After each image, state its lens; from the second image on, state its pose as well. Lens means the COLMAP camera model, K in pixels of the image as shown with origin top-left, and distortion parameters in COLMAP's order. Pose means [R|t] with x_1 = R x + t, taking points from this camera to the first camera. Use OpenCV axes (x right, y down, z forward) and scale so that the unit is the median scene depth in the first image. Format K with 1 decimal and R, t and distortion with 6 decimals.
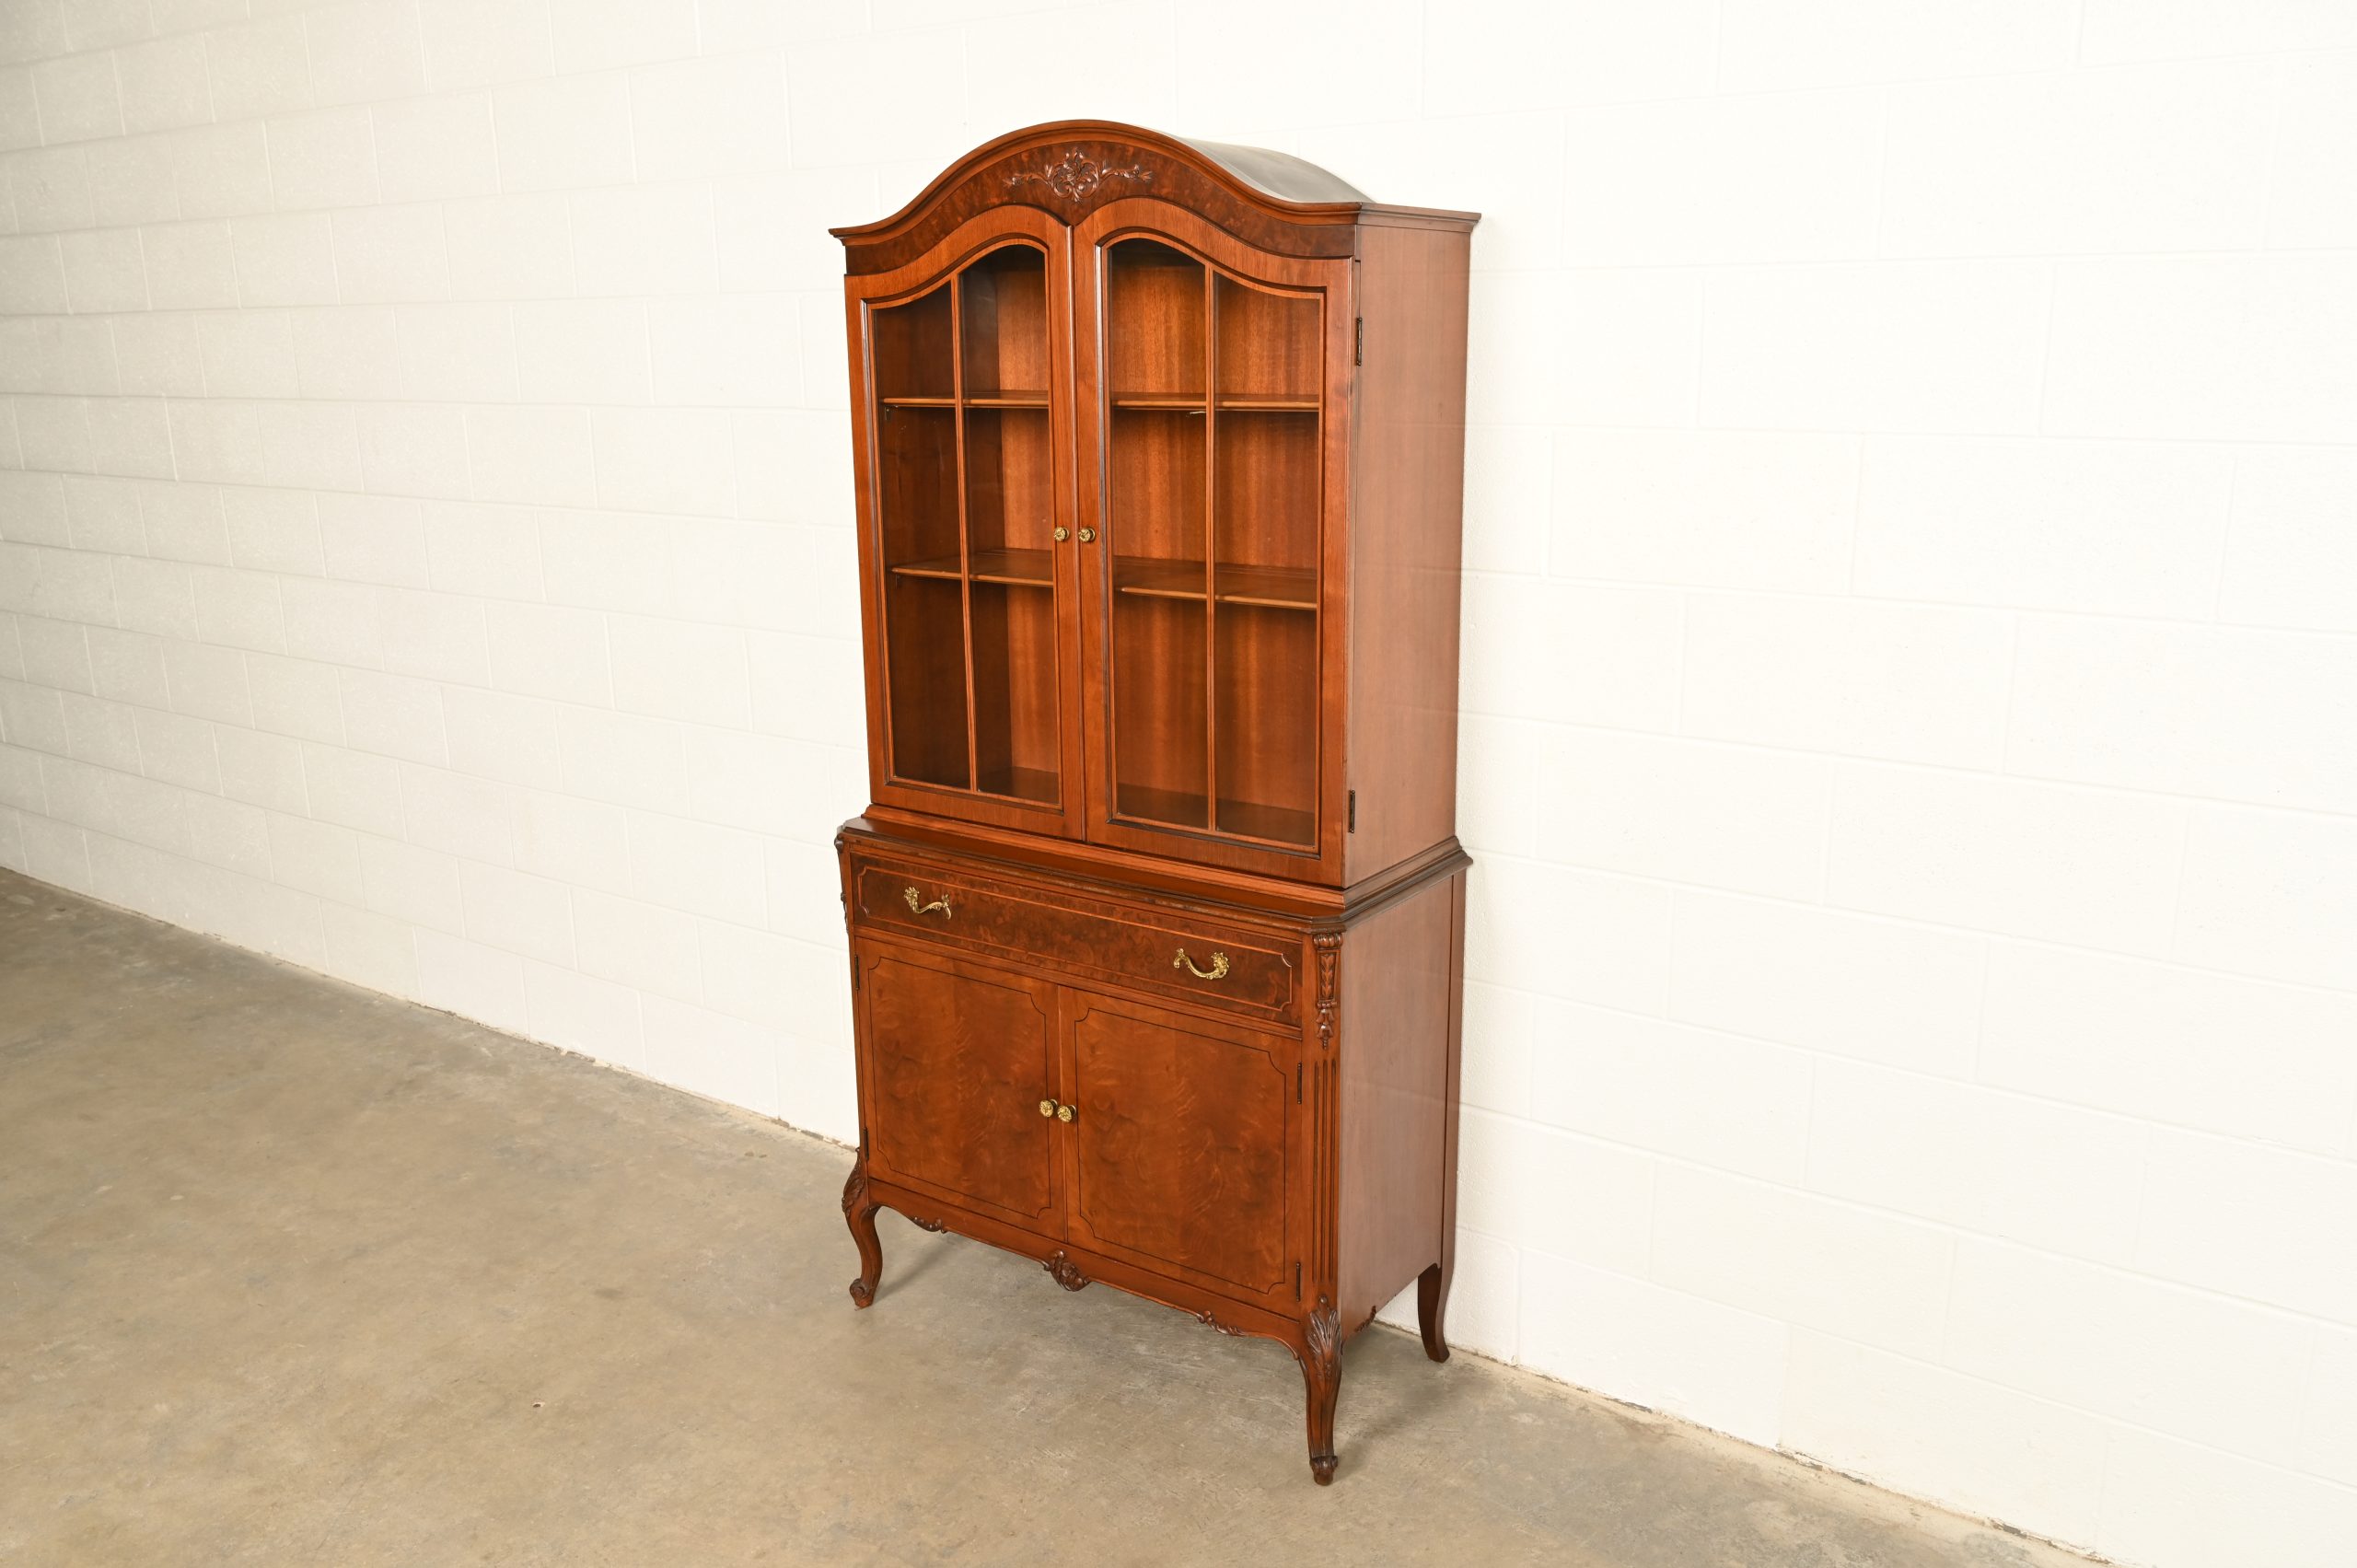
lens RADIAL K [[1848.9, 0, 1173.3], [0, 1848.9, 787.5], [0, 0, 1]] dist [-0.000226, -0.001493]
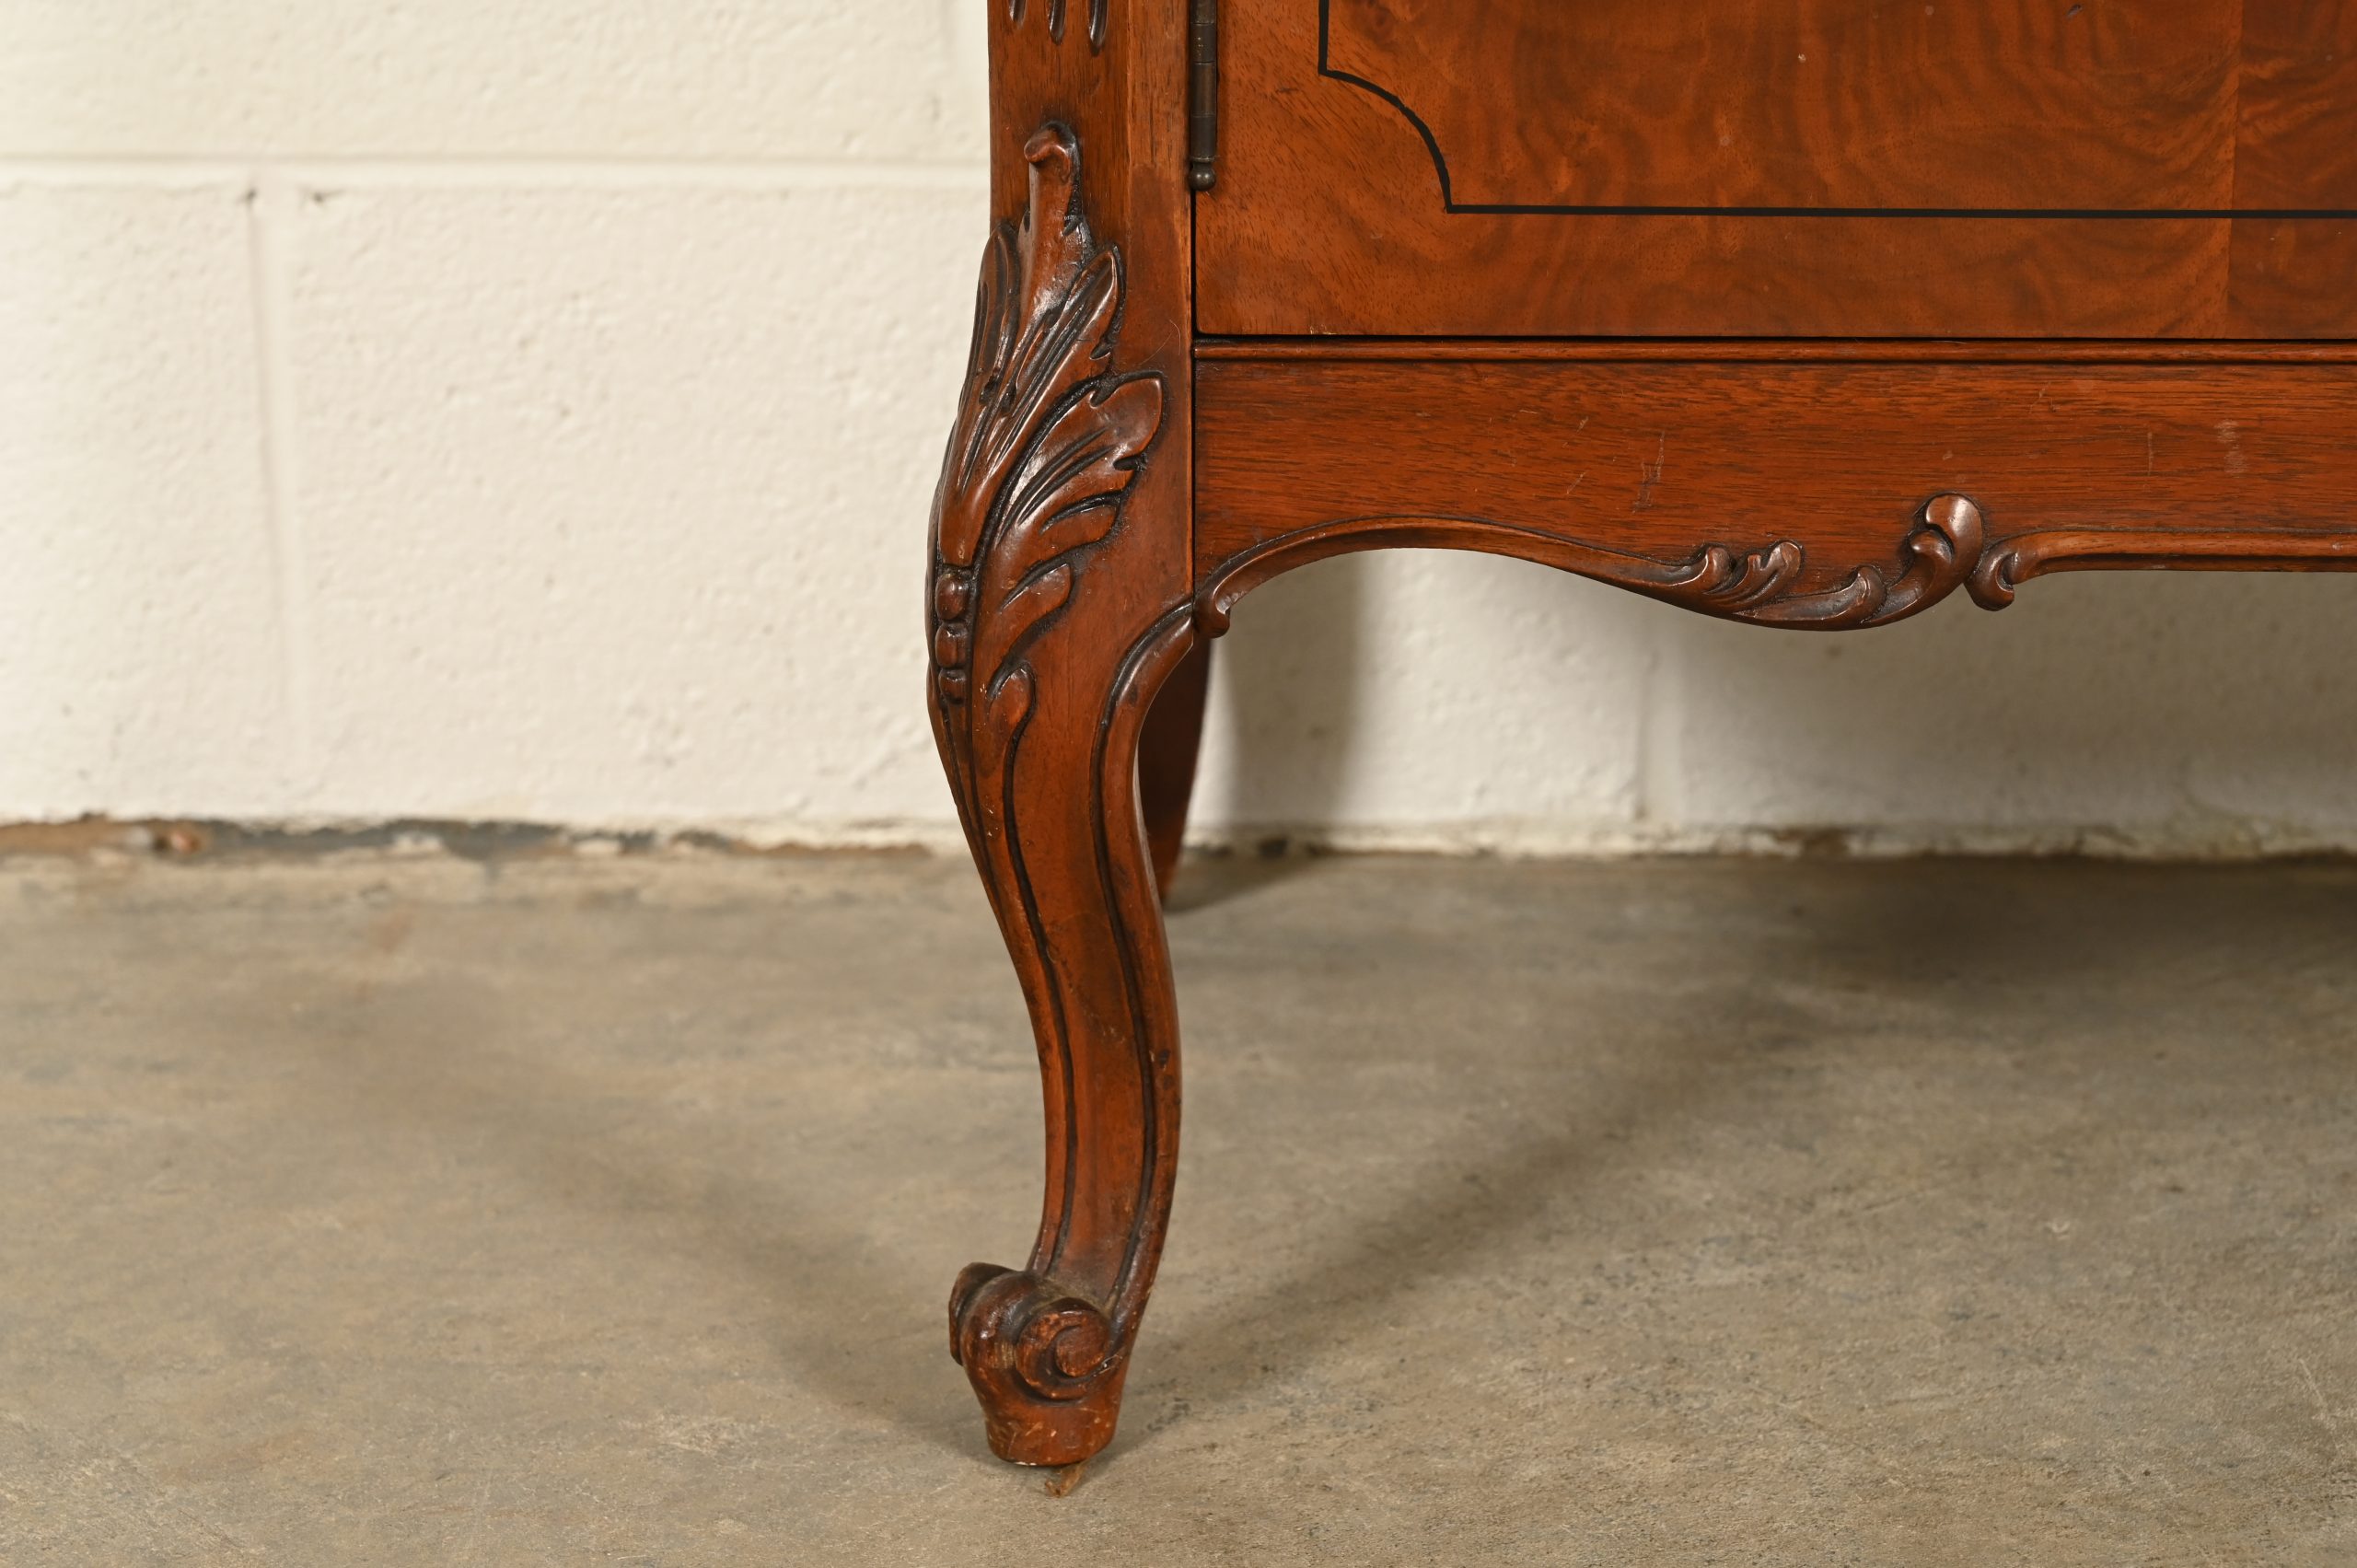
lens RADIAL K [[4808.5, 0, 1182.3], [0, 4808.5, 780.4], [0, 0, 1]] dist [-0.030829, 0.000000]
pose [[0.834679, -0.148209, 0.530420, -0.377033], [0.126905, 0.988950, 0.076631, 0.239184], [-0.535917, 0.003351, 0.844264, 0.815025]]
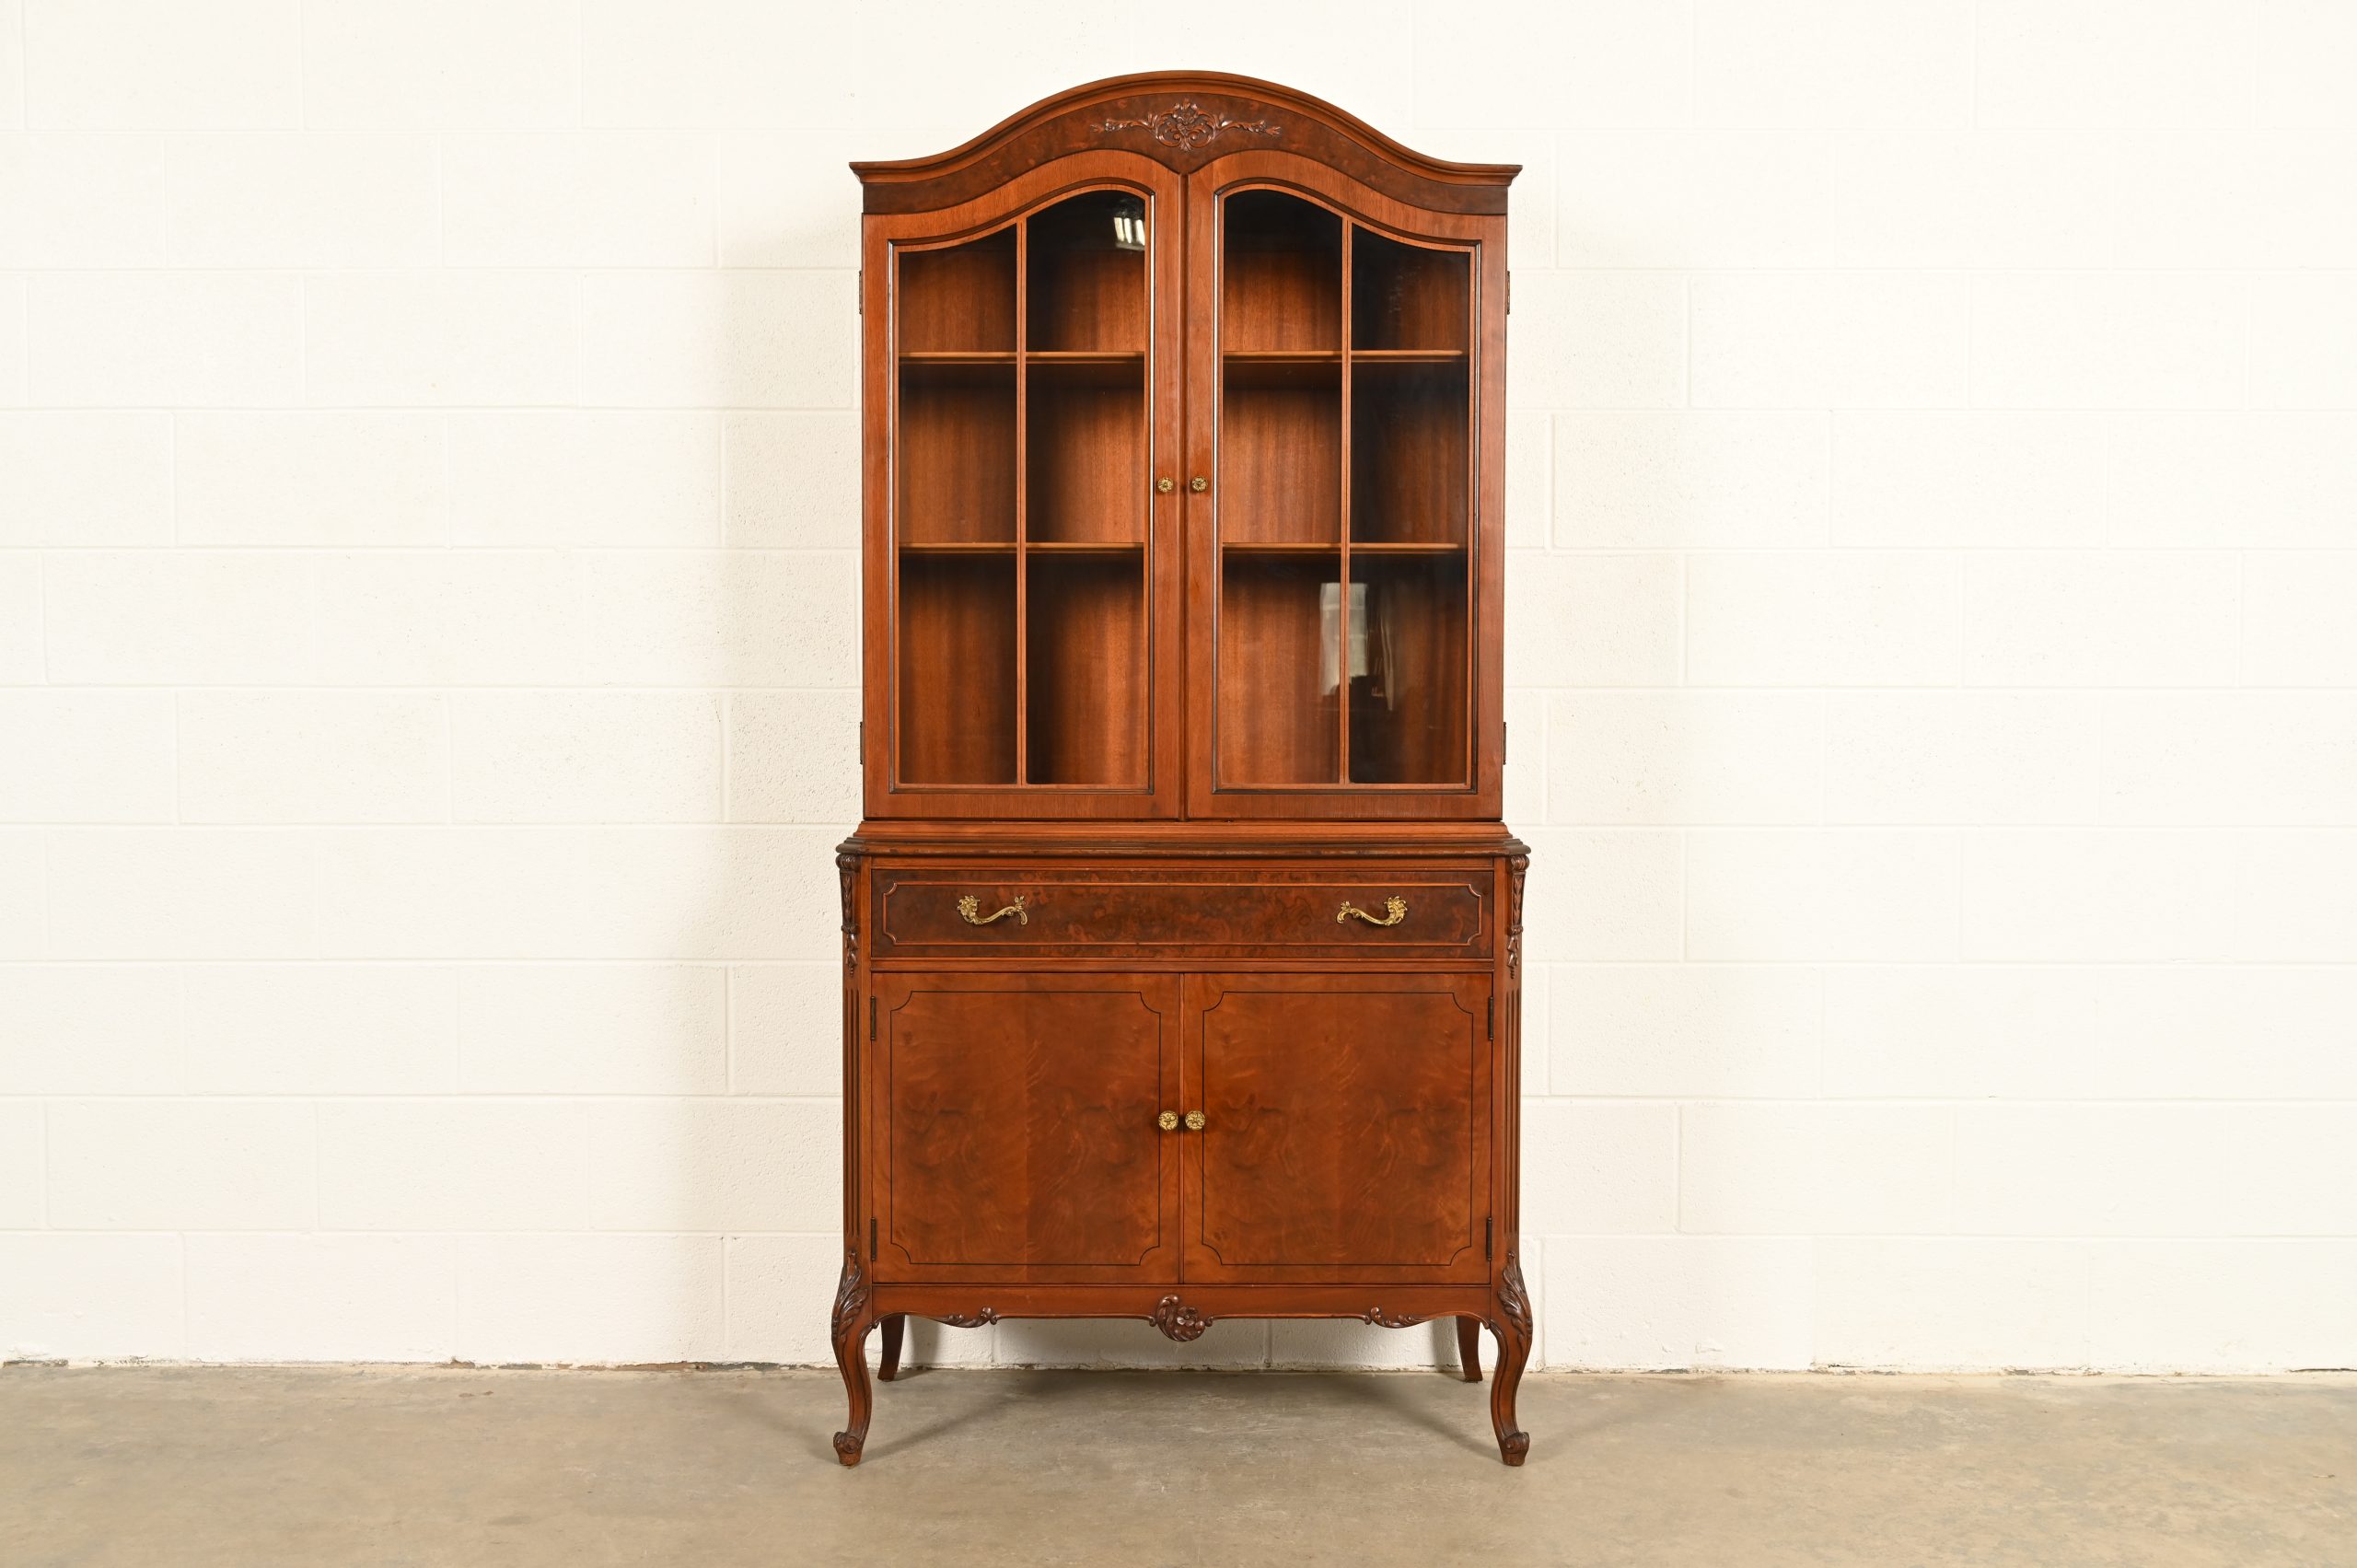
lens RADIAL K [[2365.3, 0, 1170.8], [0, 2365.3, 767.3], [0, 0, 1]] dist [0.001767, 0.000000]
pose [[0.823780, -0.009051, 0.566838, -0.717104], [0.126392, 0.977638, -0.168075, 0.200585], [-0.552641, 0.210100, 0.806502, 0.046185]]
